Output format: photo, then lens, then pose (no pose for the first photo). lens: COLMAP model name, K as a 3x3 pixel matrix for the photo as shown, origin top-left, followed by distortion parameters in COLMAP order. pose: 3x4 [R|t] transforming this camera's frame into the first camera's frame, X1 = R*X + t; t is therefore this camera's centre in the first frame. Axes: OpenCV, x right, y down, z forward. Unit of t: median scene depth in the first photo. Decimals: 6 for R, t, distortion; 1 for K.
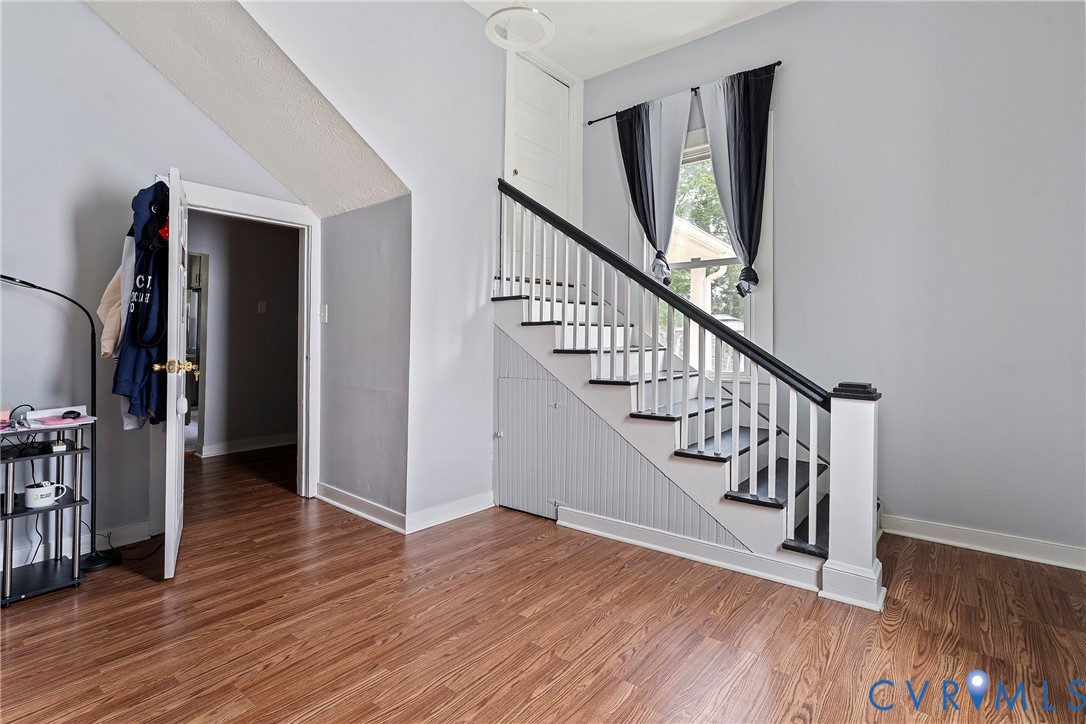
lens RADIAL K [[527.3, 0, 534.5], [0, 527.3, 353.7], [0, 0, 1]] dist [-0.001206, 0.000522]
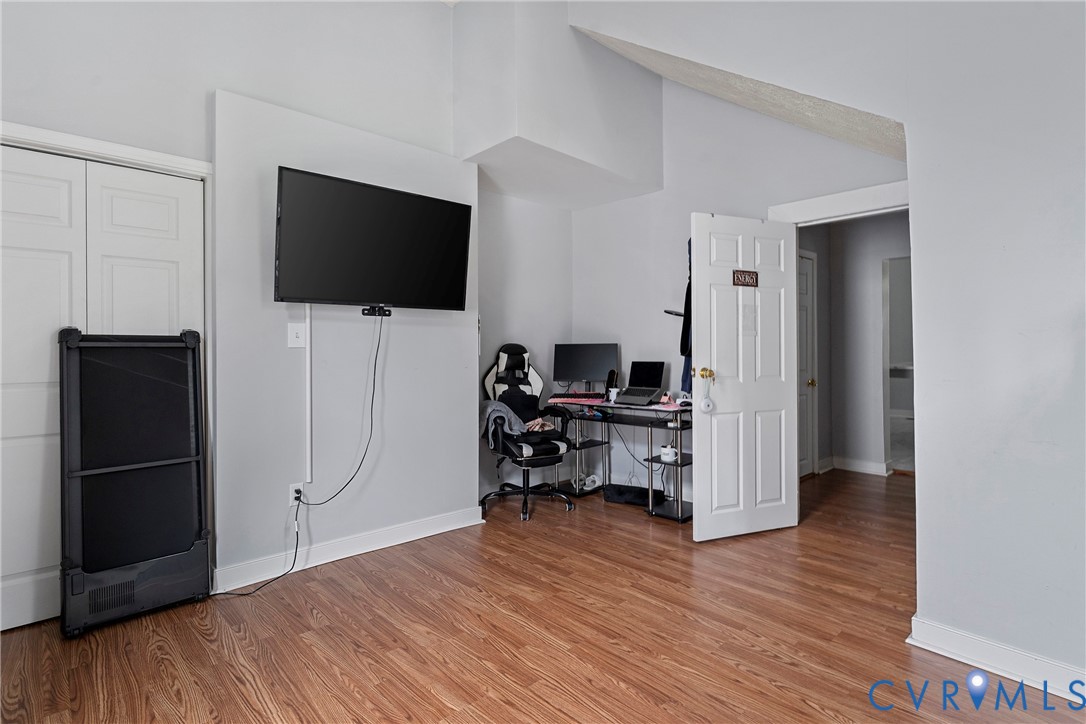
lens RADIAL K [[527.3, 0, 537.3], [0, 527.3, 355.5], [0, 0, 1]] dist [-0.001206, 0.000522]
pose [[-0.131685, 0.001092, -0.991291, 0.709447], [-0.022420, 0.999740, 0.004080, -0.018103], [0.991038, 0.022762, -0.131626, 0.909269]]
